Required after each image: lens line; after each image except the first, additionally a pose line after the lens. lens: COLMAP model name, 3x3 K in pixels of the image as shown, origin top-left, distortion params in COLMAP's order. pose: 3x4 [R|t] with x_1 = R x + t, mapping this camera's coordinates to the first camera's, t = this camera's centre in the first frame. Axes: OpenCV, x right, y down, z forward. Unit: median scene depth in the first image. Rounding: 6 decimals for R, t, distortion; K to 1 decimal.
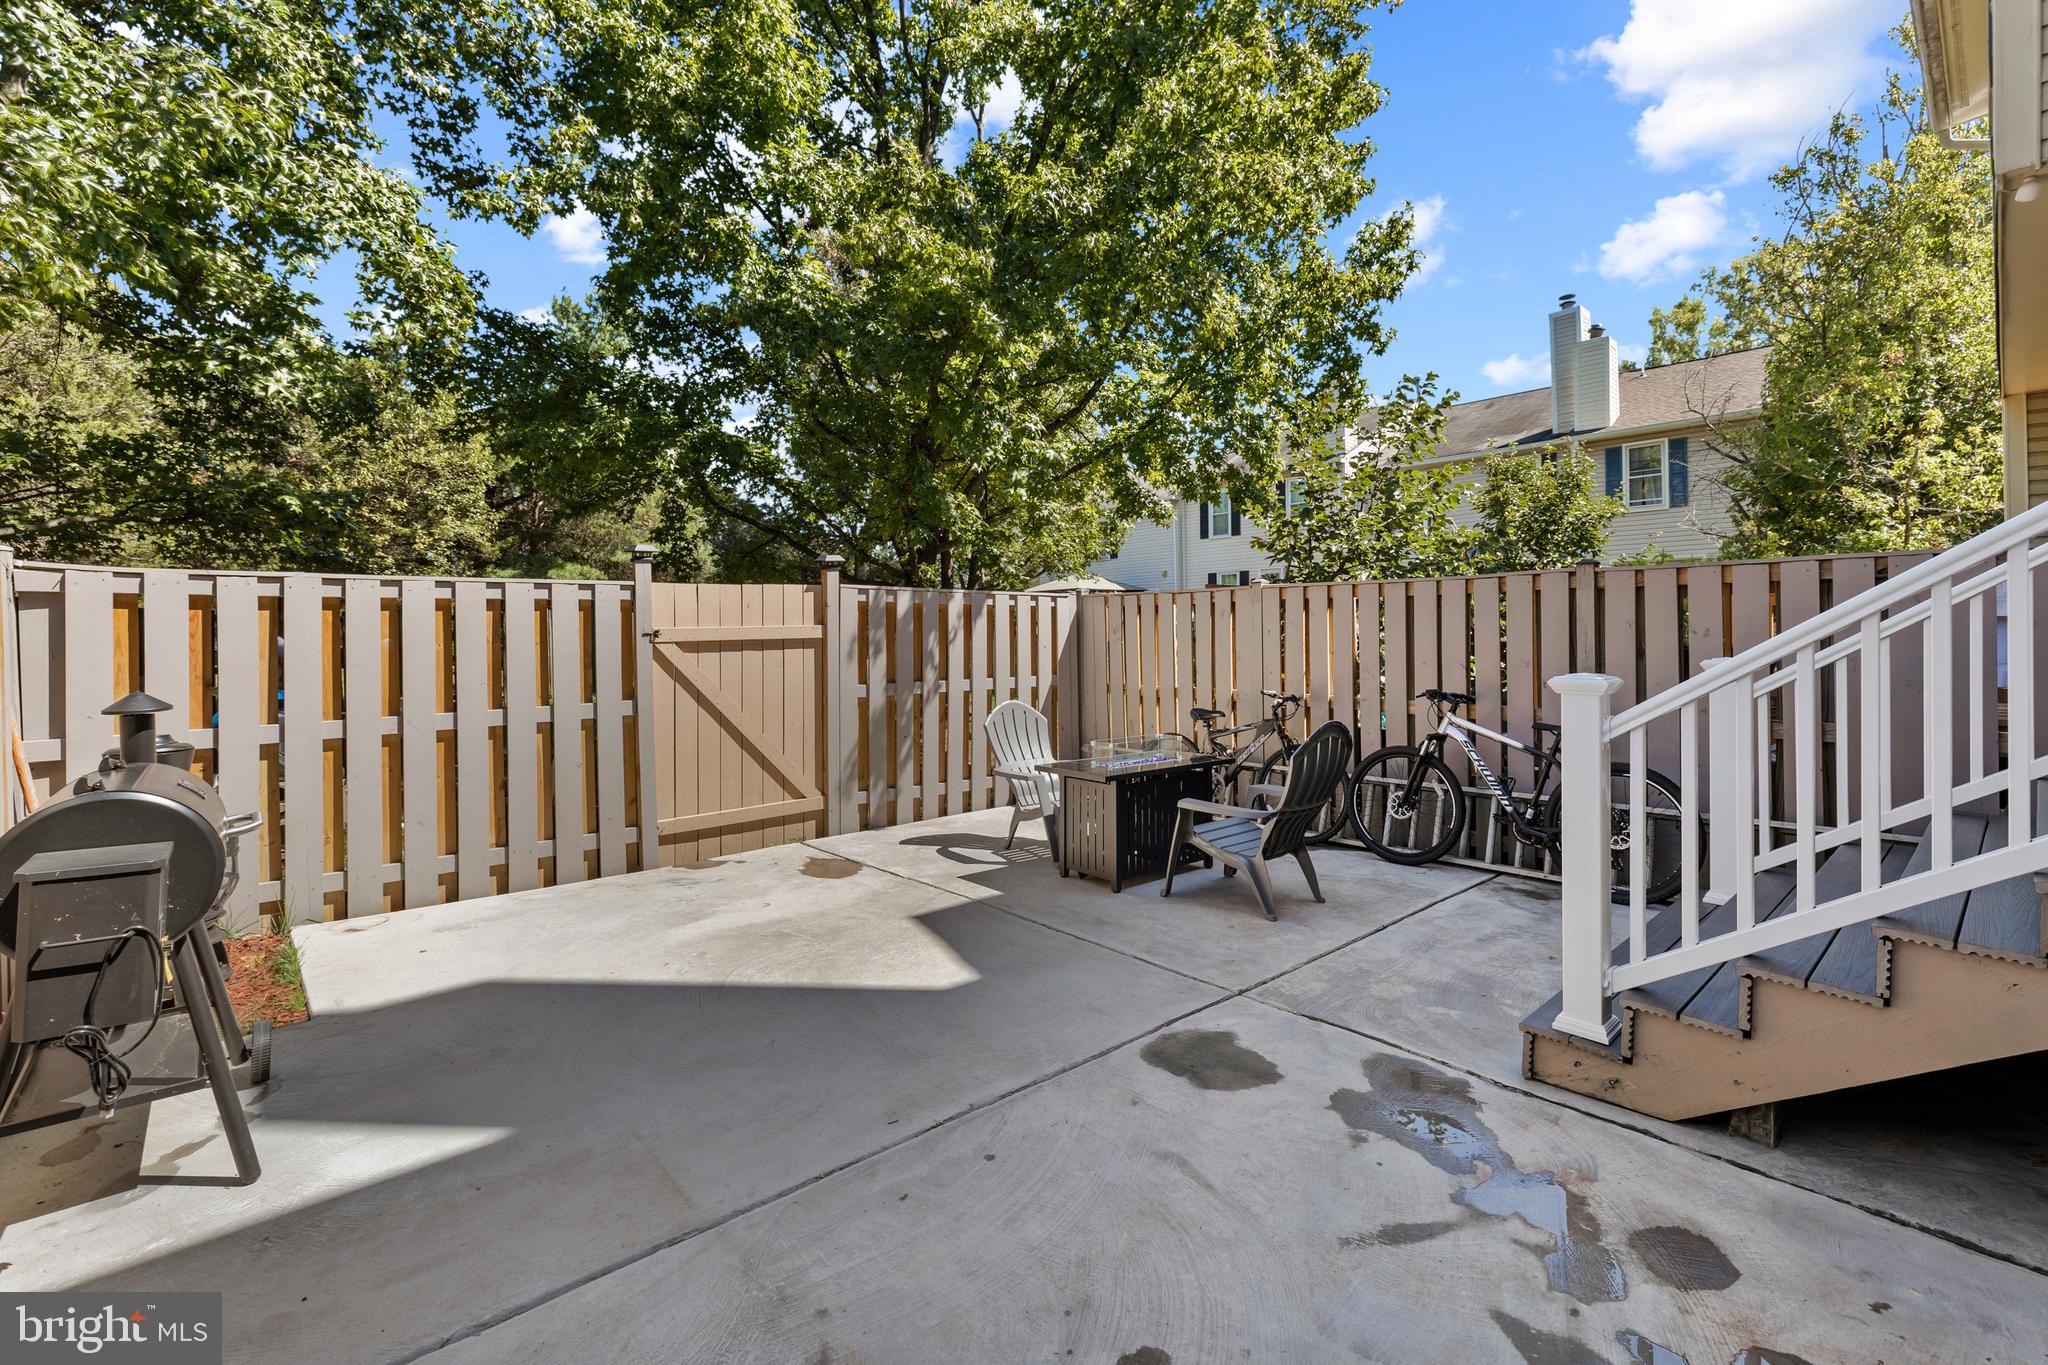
lens RADIAL K [[886.6, 0, 1038.8], [0, 886.6, 662.4], [0, 0, 1]] dist [-0.000765, -0.000021]
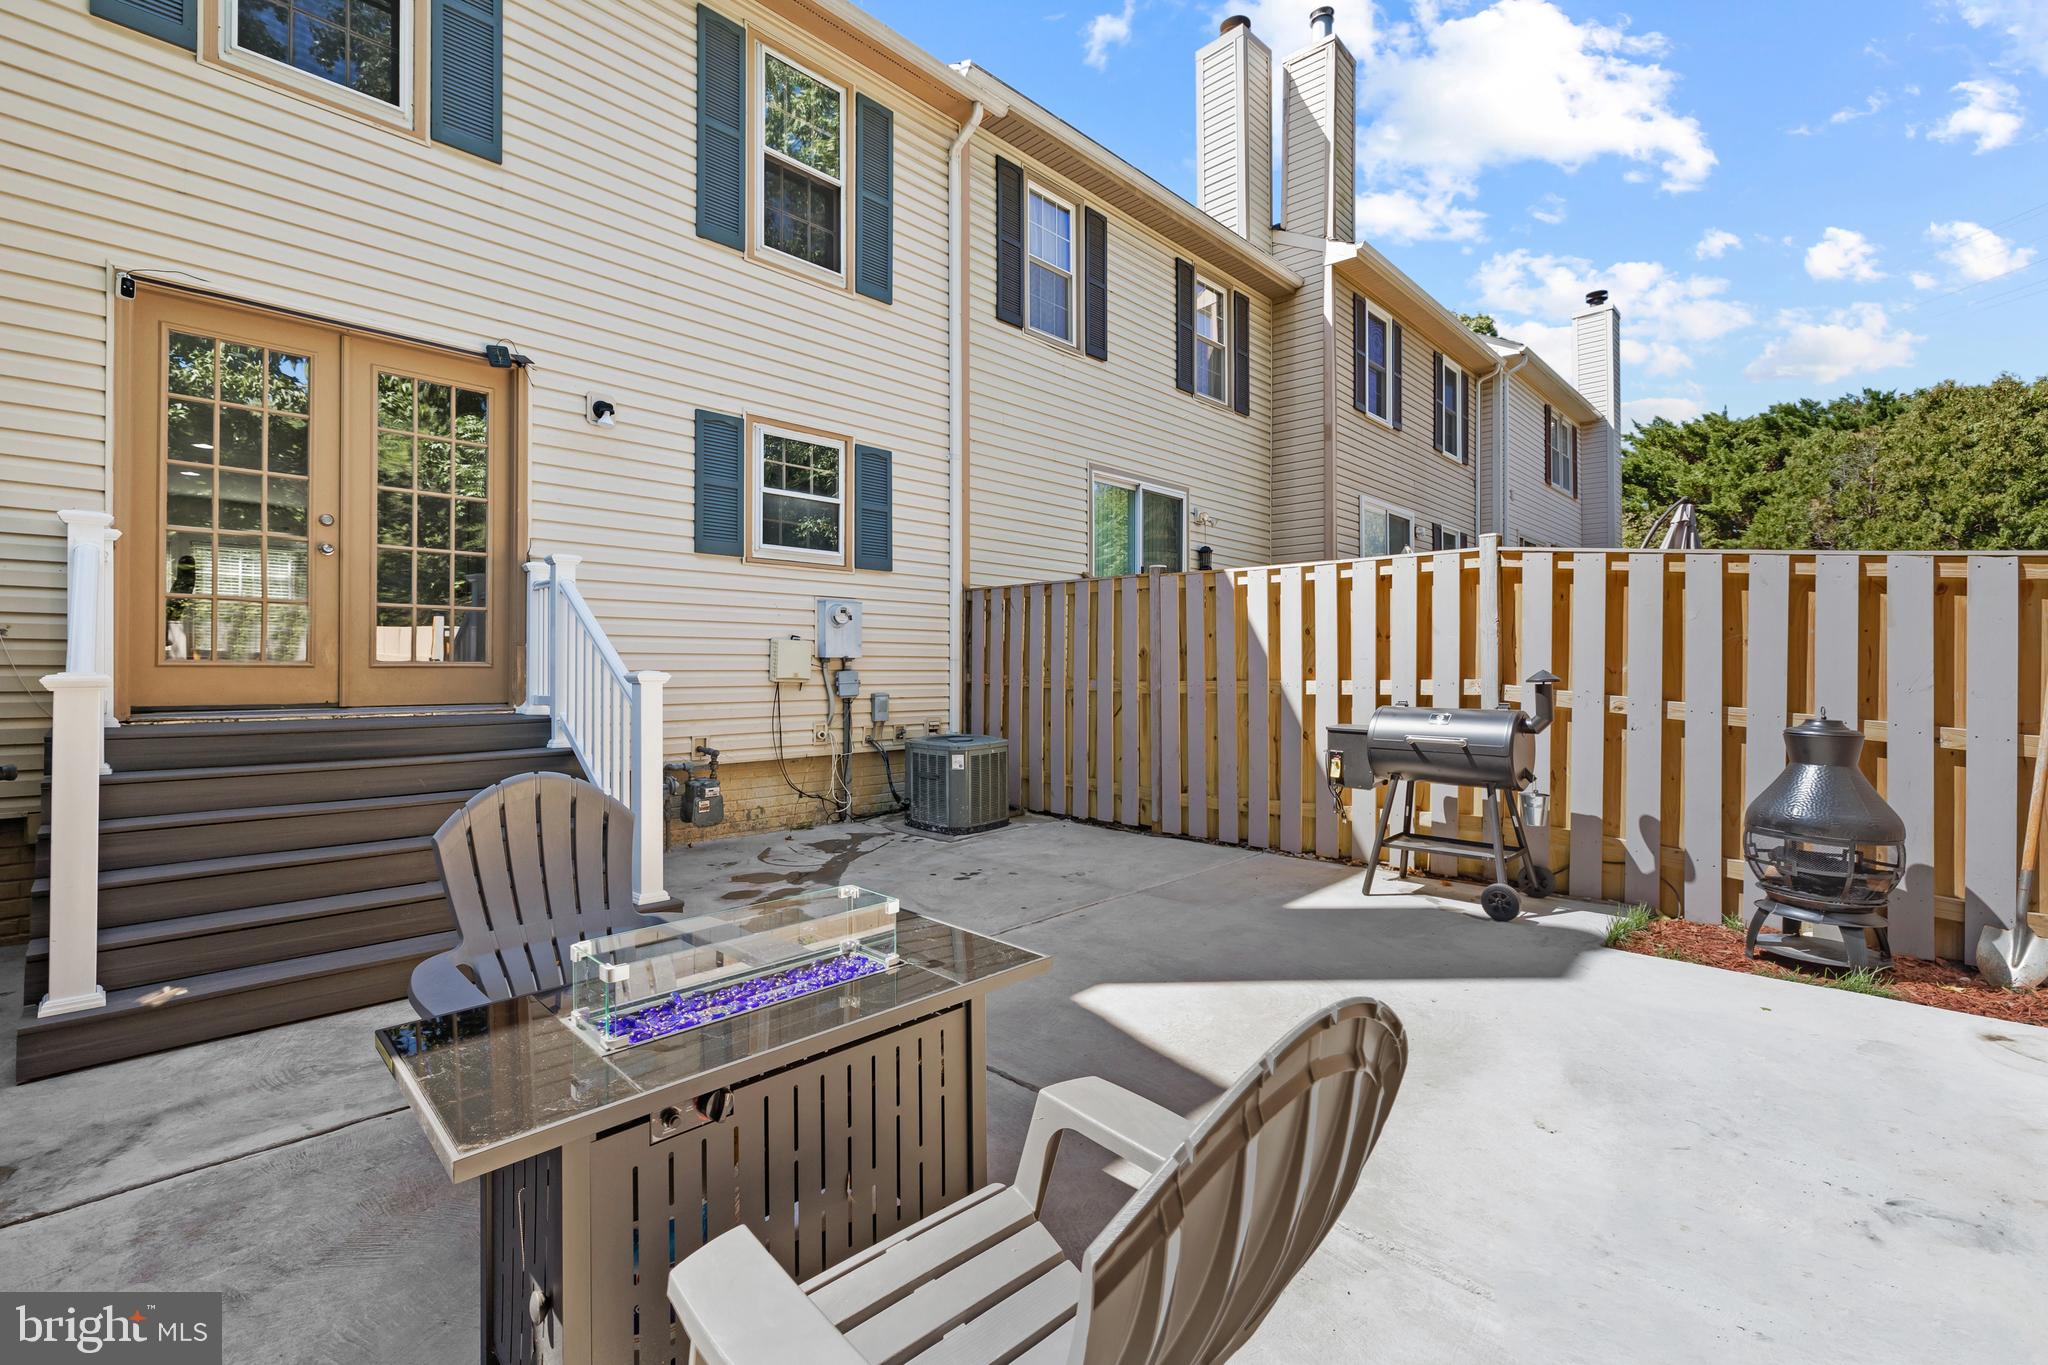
lens RADIAL K [[886.6, 0, 1038.8], [0, 886.6, 662.4], [0, 0, 1]] dist [-0.000765, -0.000021]
pose [[-0.996803, 0.013396, -0.078762, 0.044504], [0.011394, 0.999602, 0.025809, -0.029280], [0.079077, 0.024829, -0.996559, 2.190299]]
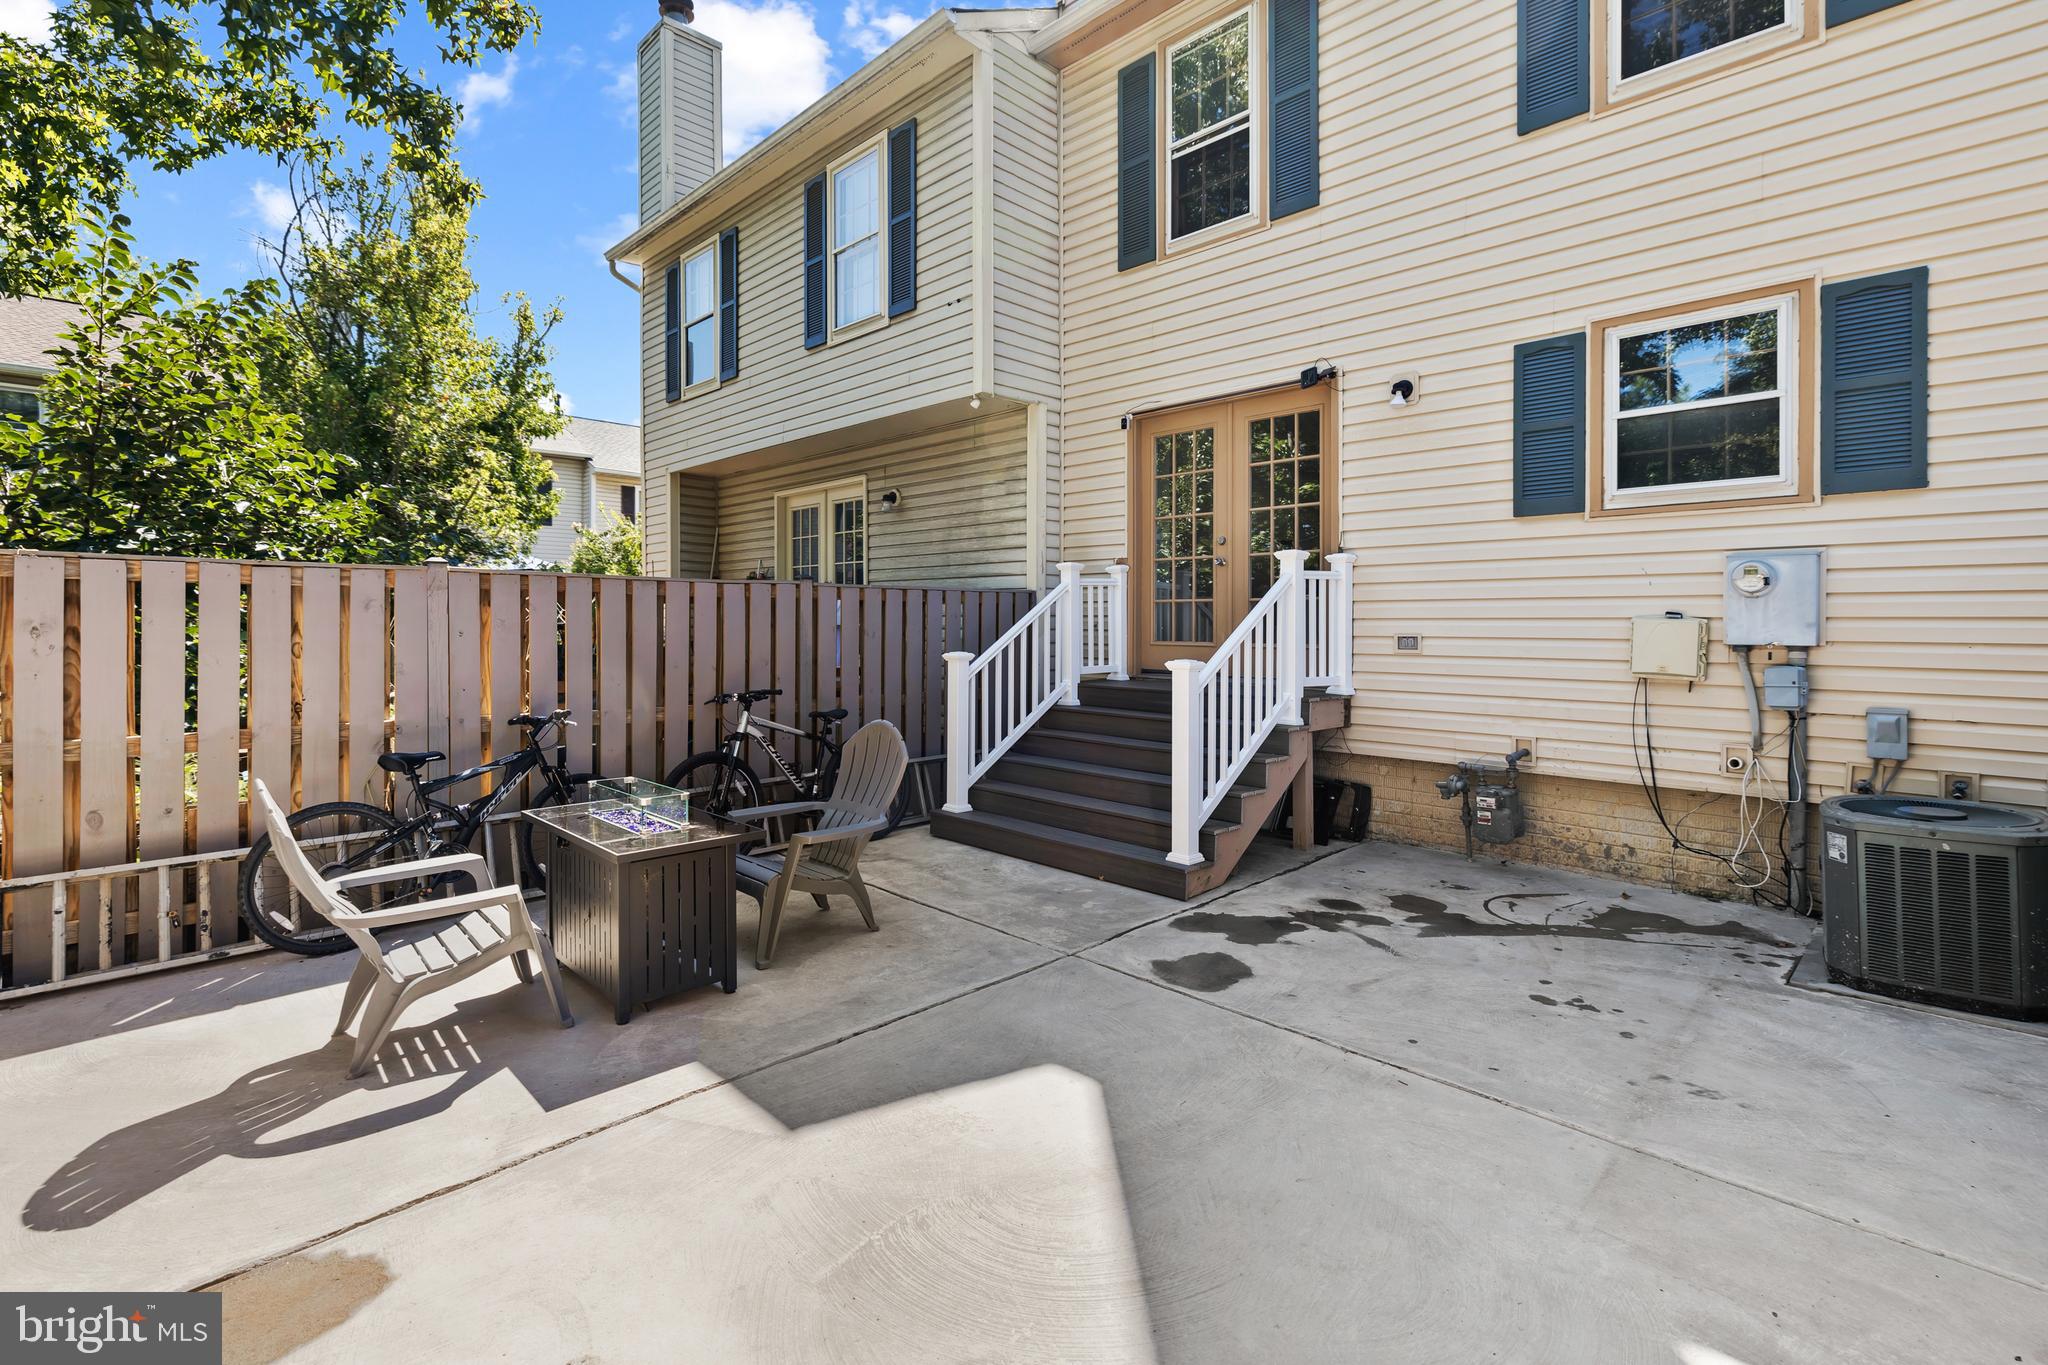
lens RADIAL K [[927.0, 0, 984.7], [0, 927.0, 629.3], [0, 0, 1]] dist [-0.001282, -0.000335]
pose [[-0.033027, 0.007627, 0.999425, -1.033308], [0.030217, 0.999521, -0.006629, -0.040735], [-0.998998, 0.029981, -0.033242, 1.224163]]
